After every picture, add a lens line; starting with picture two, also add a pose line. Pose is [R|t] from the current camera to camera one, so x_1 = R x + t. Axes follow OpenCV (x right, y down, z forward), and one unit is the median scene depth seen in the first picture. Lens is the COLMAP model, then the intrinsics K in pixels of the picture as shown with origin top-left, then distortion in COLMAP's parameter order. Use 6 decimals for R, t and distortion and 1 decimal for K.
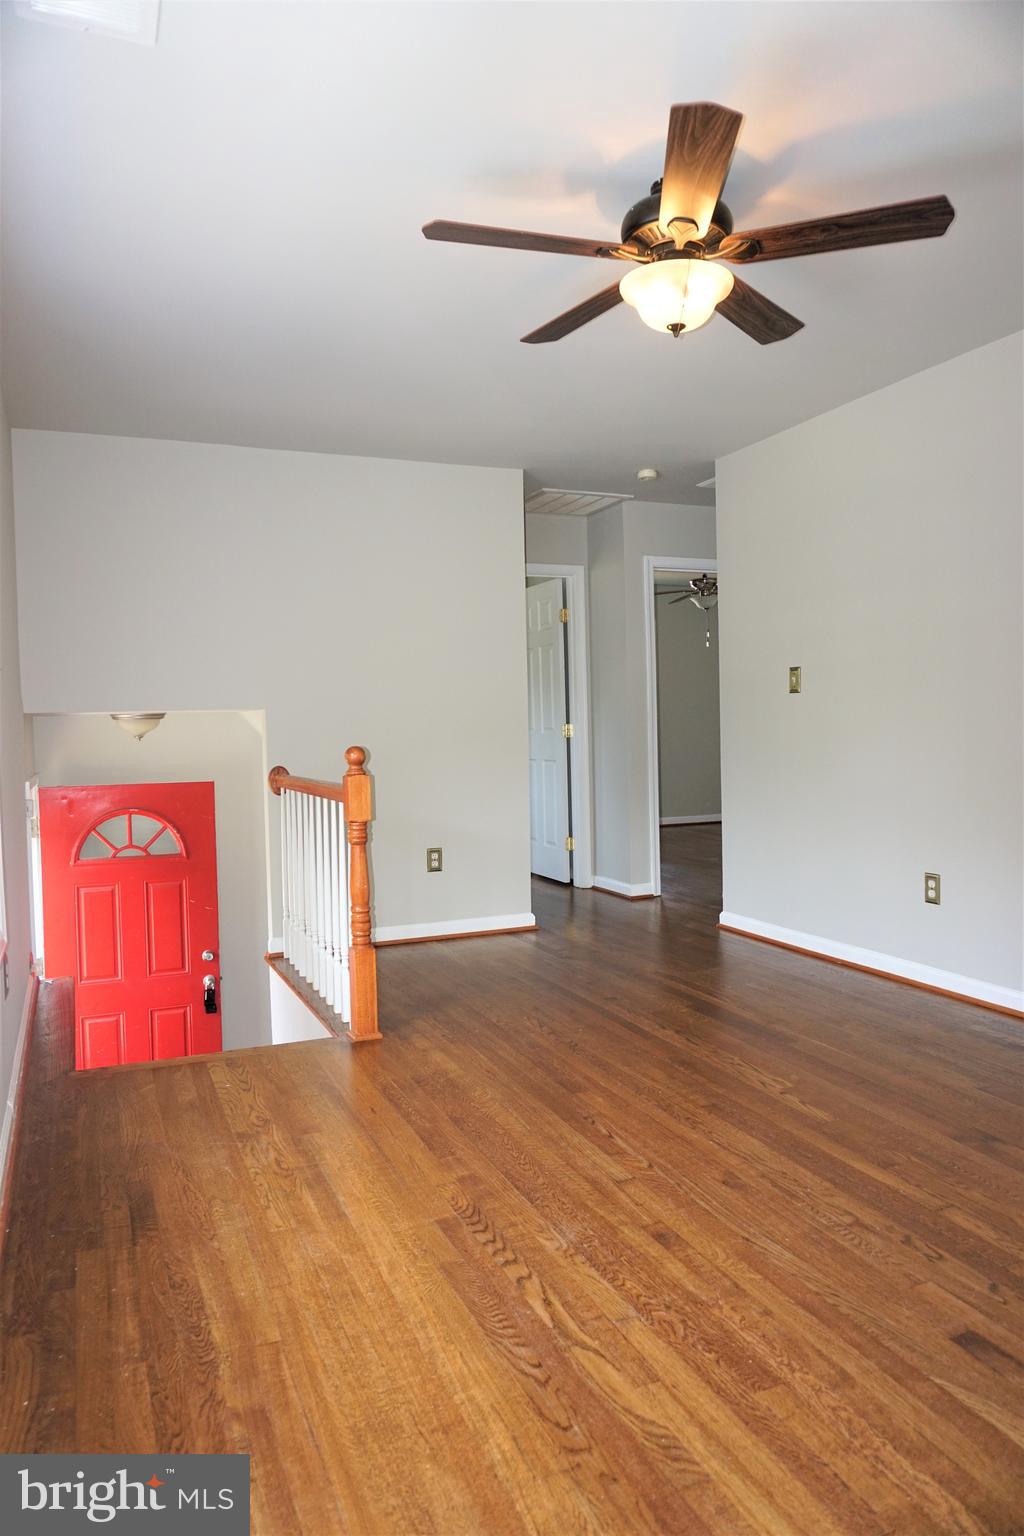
lens RADIAL K [[1020.7, 0, 512.0], [0, 1020.7, 768.0], [0, 0, 1]] dist [-0.064355, 0.067797]
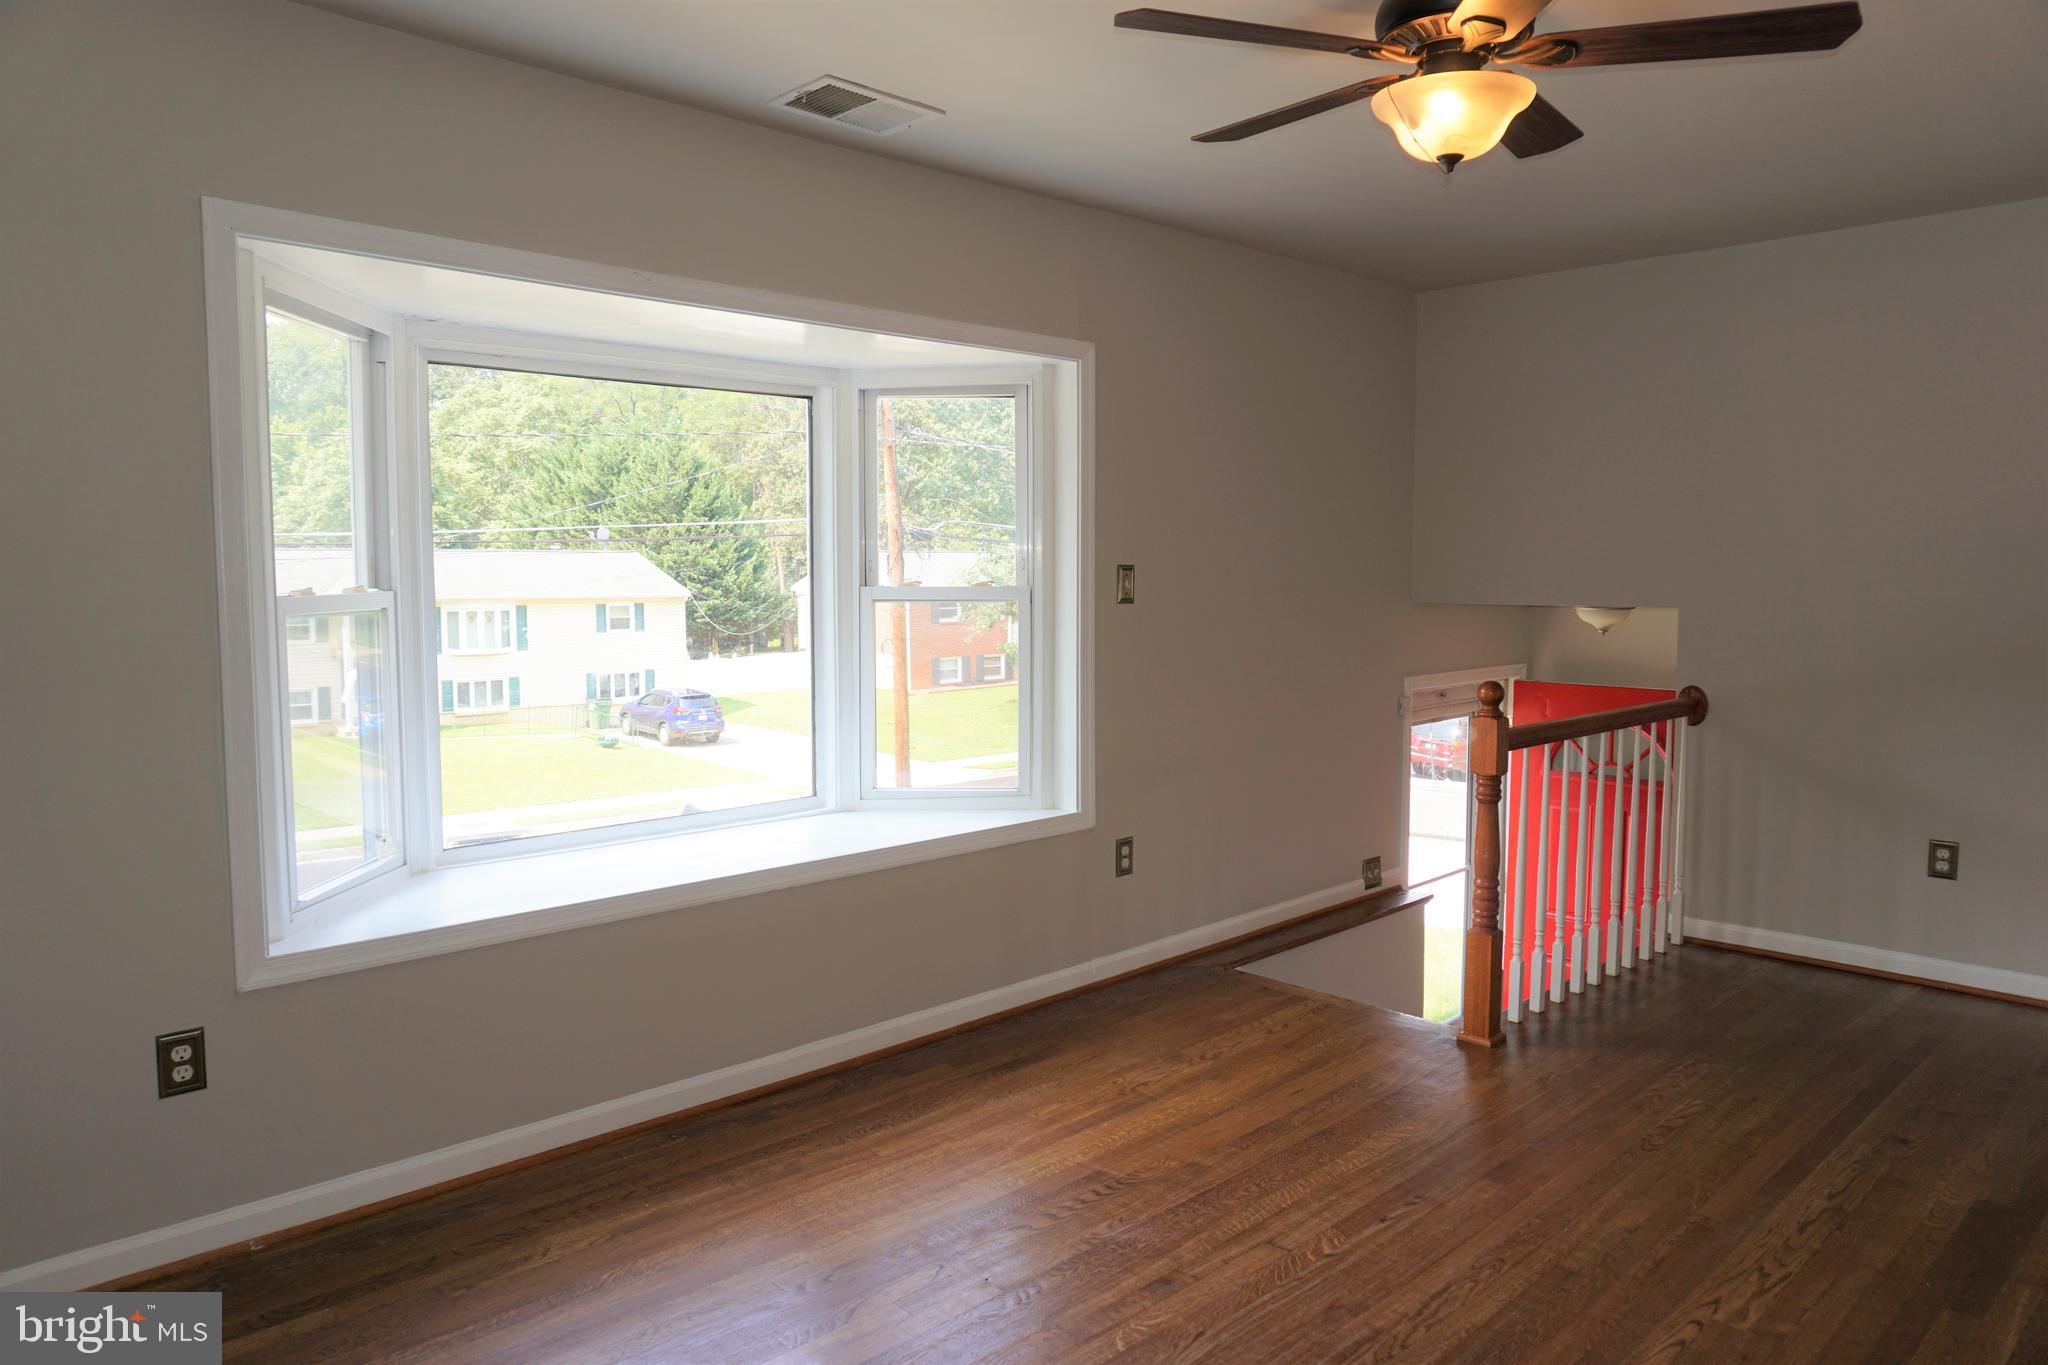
lens RADIAL K [[1361.0, 0, 1024.3], [0, 1361.0, 659.6], [0, 0, 1]] dist [-0.064355, 0.067797]
pose [[0.360825, 0.083962, -0.928847, 0.958040], [-0.040997, 0.996405, 0.074143, -0.140192], [0.931732, 0.011327, 0.362970, 0.365266]]
